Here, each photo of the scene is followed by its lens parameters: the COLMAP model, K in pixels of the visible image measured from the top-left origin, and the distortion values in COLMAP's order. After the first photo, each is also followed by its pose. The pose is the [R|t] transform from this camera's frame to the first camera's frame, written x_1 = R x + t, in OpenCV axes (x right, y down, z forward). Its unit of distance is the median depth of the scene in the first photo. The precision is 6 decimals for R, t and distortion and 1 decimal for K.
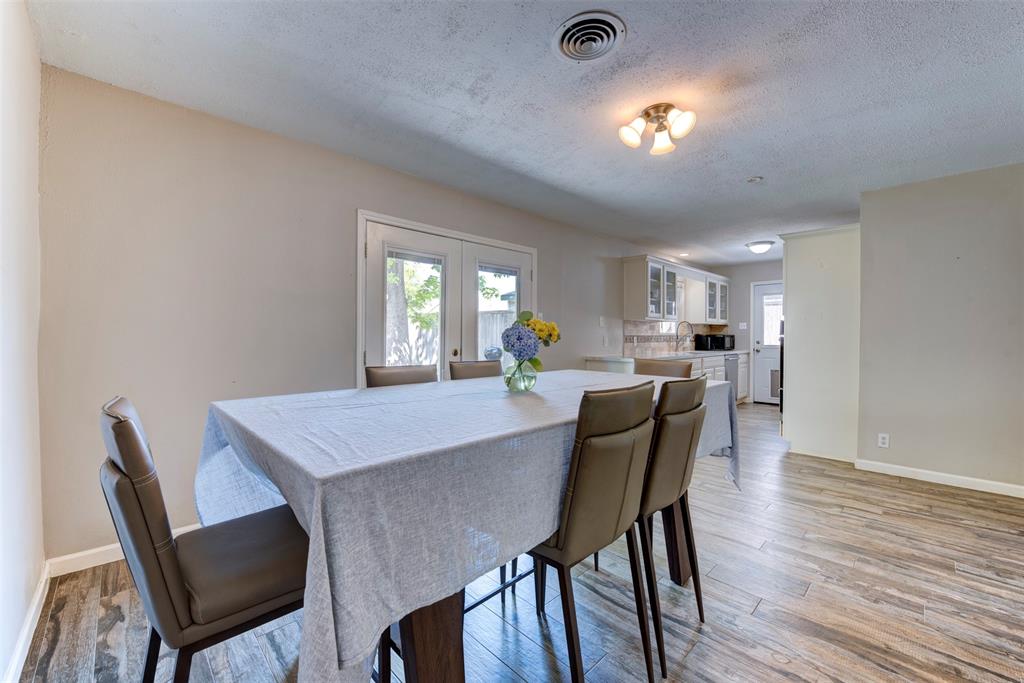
lens RADIAL K [[408.5, 0, 513.5], [0, 408.5, 342.1], [0, 0, 1]] dist [-0.015501, -0.002299]
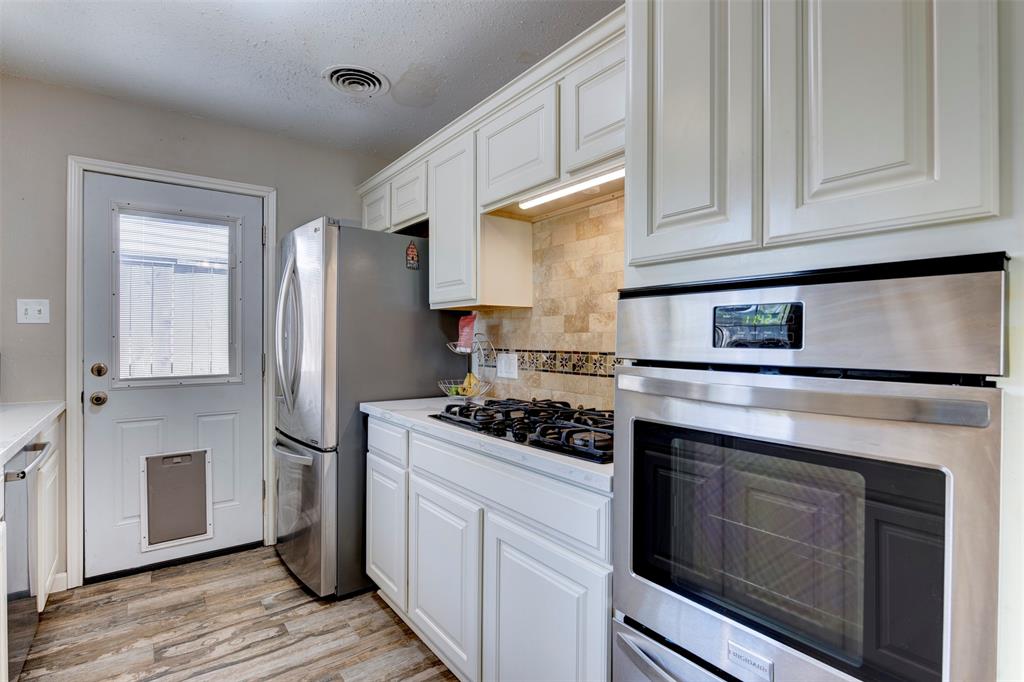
lens RADIAL K [[497.7, 0, 508.2], [0, 497.7, 338.1], [0, 0, 1]] dist [-0.006832, -0.002050]
pose [[0.136154, 0.001417, 0.990687, 0.305430], [0.012072, 0.999922, -0.003090, -0.018505], [-0.990614, 0.012380, 0.136126, 0.691612]]
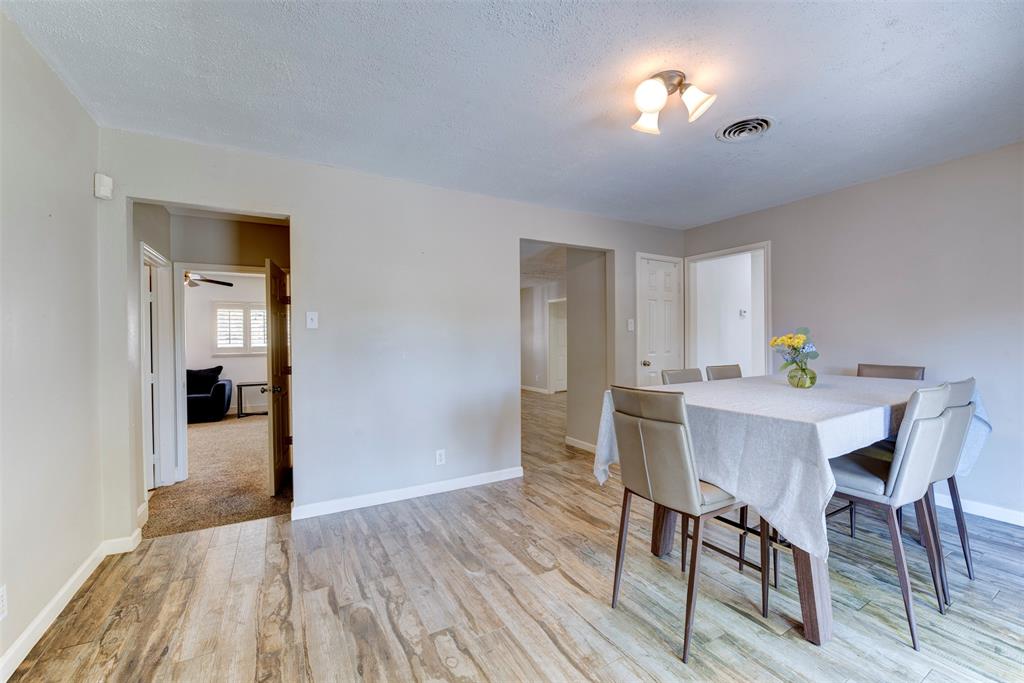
lens RADIAL K [[408.5, 0, 511.2], [0, 408.5, 340.9], [0, 0, 1]] dist [-0.015501, -0.002299]
pose [[-0.968144, 0.001690, 0.250387, 0.153861], [0.007149, 0.999756, 0.020892, -0.018007], [-0.250291, 0.022017, -0.967920, 0.639840]]
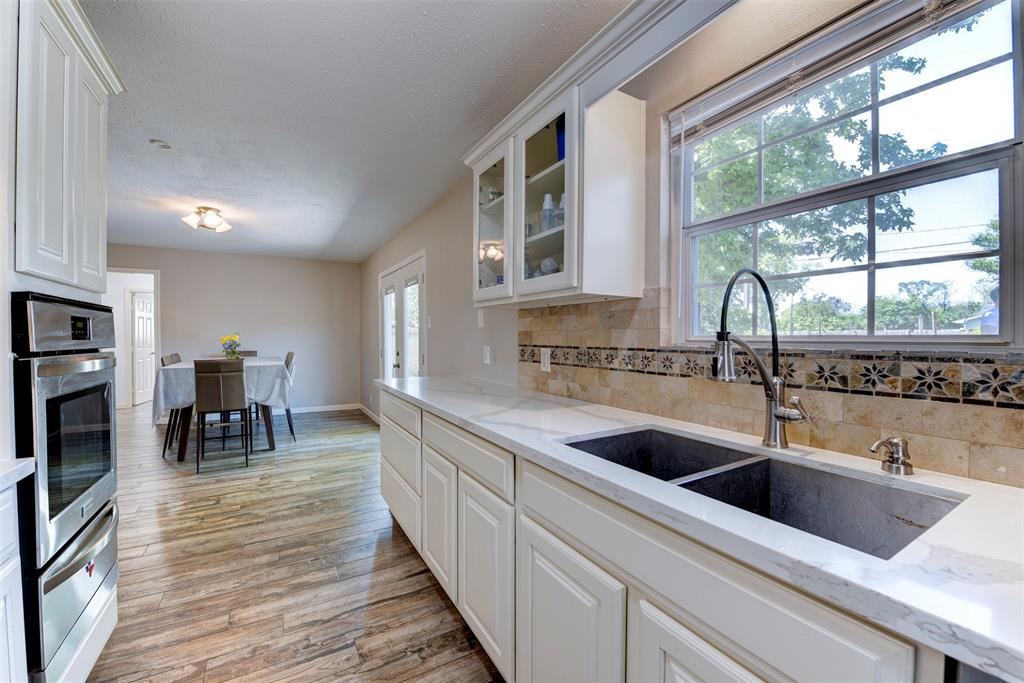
lens RADIAL K [[408.5, 0, 510.3], [0, 408.5, 340.3], [0, 0, 1]] dist [-0.015501, -0.002299]
pose [[-0.240711, 0.007534, -0.970568, 0.569869], [-0.014239, 0.999835, 0.011293, -0.020533], [0.970492, 0.016538, -0.240564, 0.886137]]
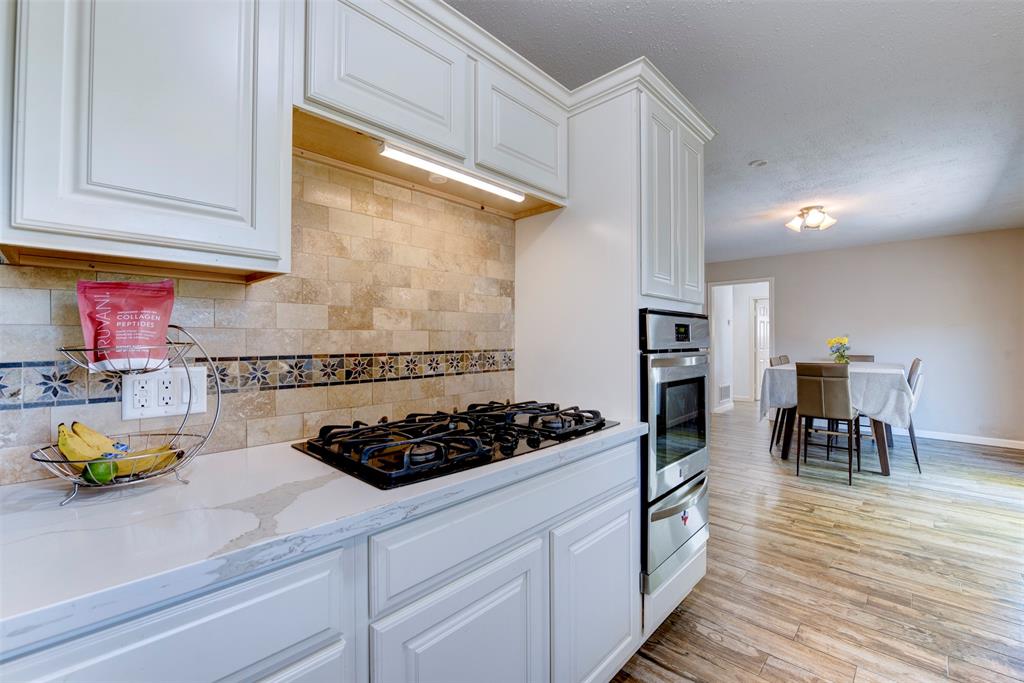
lens RADIAL K [[427.9, 0, 510.9], [0, 427.9, 339.9], [0, 0, 1]] dist [-0.015630, -0.000999]
pose [[-0.999362, -0.000388, -0.035704, 0.551933], [-0.000963, 0.999870, 0.016079, -0.020832], [0.035693, 0.016103, -0.999233, 0.903612]]
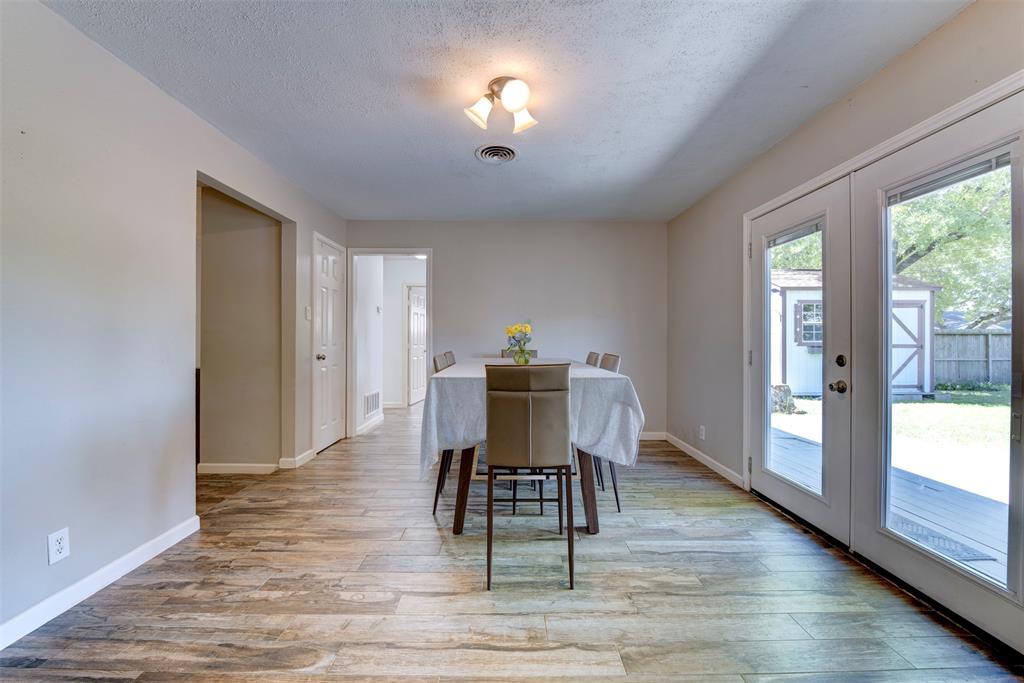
lens RADIAL K [[408.5, 0, 510.7], [0, 408.5, 339.5], [0, 0, 1]] dist [-0.015501, -0.002299]
pose [[-0.692475, -0.003992, -0.721431, 0.340742], [-0.015766, 0.999830, 0.009601, -0.001918], [0.721269, 0.018022, -0.692420, 0.557631]]
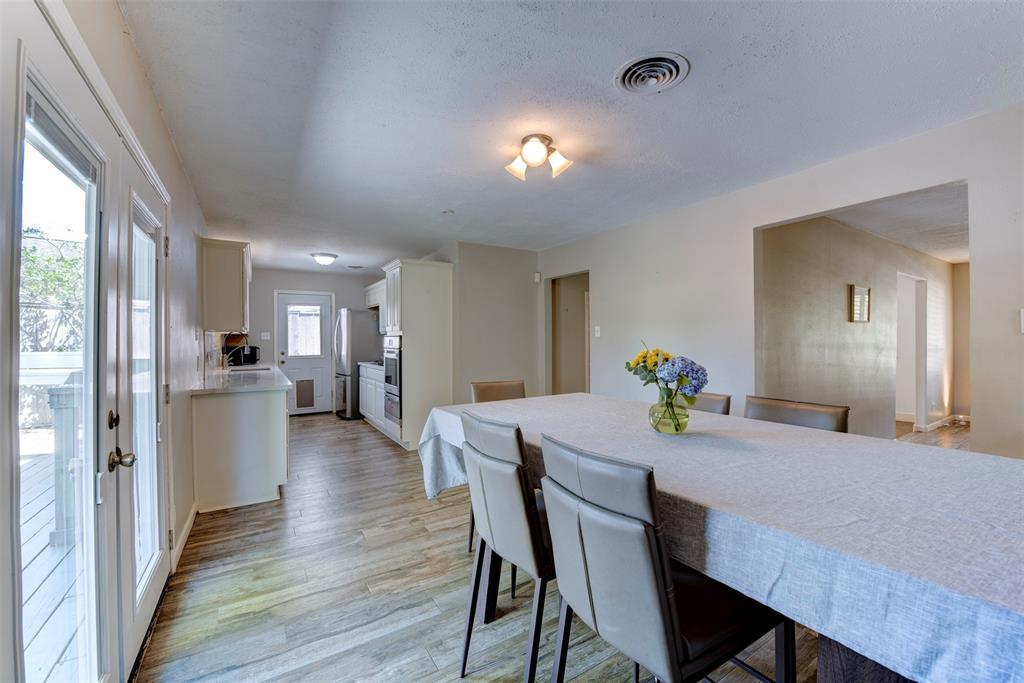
lens RADIAL K [[408.5, 0, 509.7], [0, 408.5, 337.7], [0, 0, 1]] dist [-0.015501, -0.002299]
pose [[0.210946, -0.001296, 0.977497, -0.228257], [0.021785, 0.999757, -0.003376, -0.022100], [-0.977255, 0.022007, 0.210923, 0.288094]]
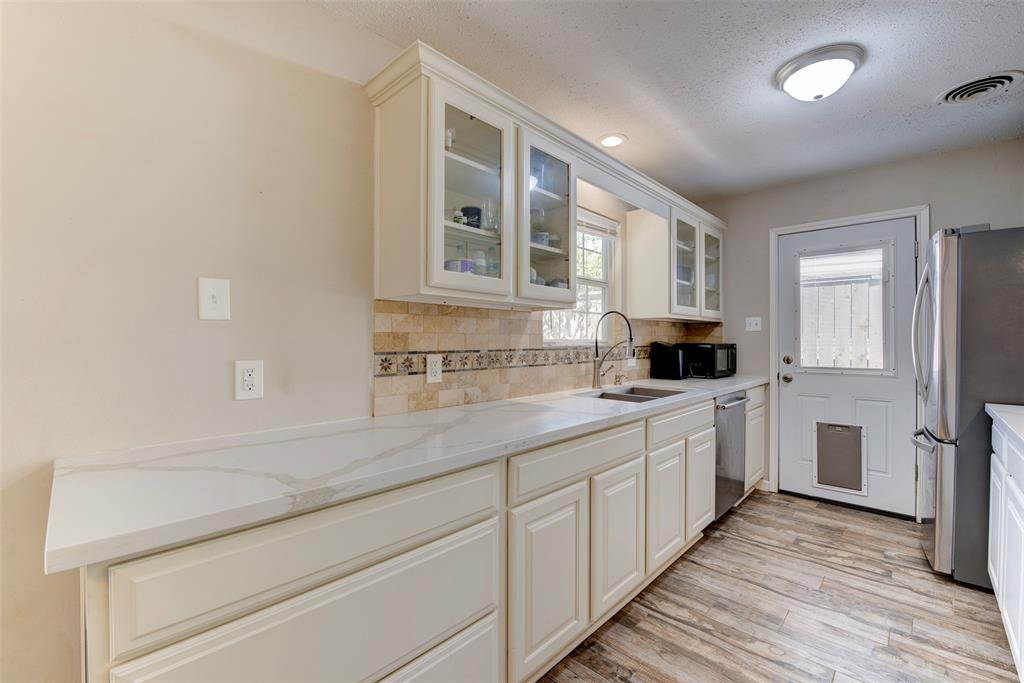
lens RADIAL K [[427.9, 0, 508.9], [0, 427.9, 341.1], [0, 0, 1]] dist [-0.015630, -0.000999]
pose [[0.999648, -0.000547, 0.026533, 0.290385], [0.000824, 0.999945, -0.010436, -0.016648], [-0.026526, 0.010454, 0.999593, 0.556582]]
